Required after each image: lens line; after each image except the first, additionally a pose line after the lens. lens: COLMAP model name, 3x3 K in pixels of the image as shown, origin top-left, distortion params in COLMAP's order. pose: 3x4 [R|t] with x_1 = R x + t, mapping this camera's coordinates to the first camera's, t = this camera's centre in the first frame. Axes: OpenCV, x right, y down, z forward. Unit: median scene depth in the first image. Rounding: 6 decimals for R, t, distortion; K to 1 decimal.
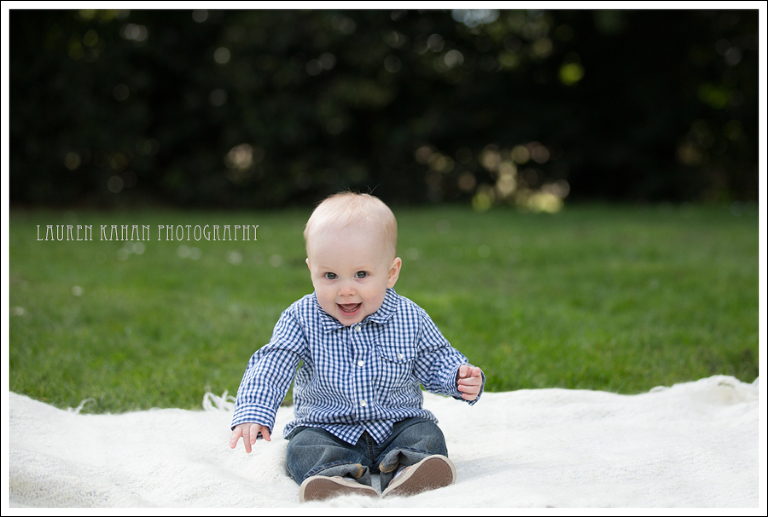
lens RADIAL K [[1832.3, 0, 384.0], [0, 1832.3, 258.5], [0, 0, 1]] dist [-0.023939, -0.139952]
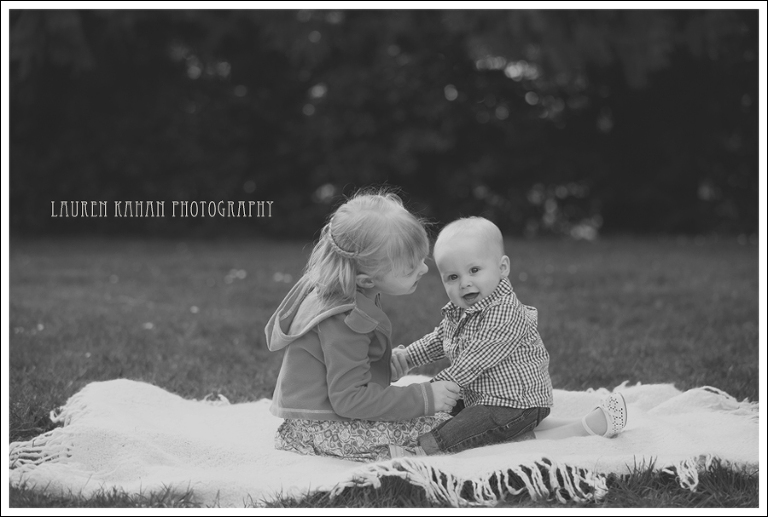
lens RADIAL K [[1927.8, 0, 384.0], [0, 1927.8, 258.5], [0, 0, 1]] dist [0.050132, 0.135129]
pose [[0.998834, -0.001058, -0.048266, 0.025959], [0.000813, 0.999987, -0.005110, -0.010458], [0.048271, 0.005065, 0.998821, -0.315015]]
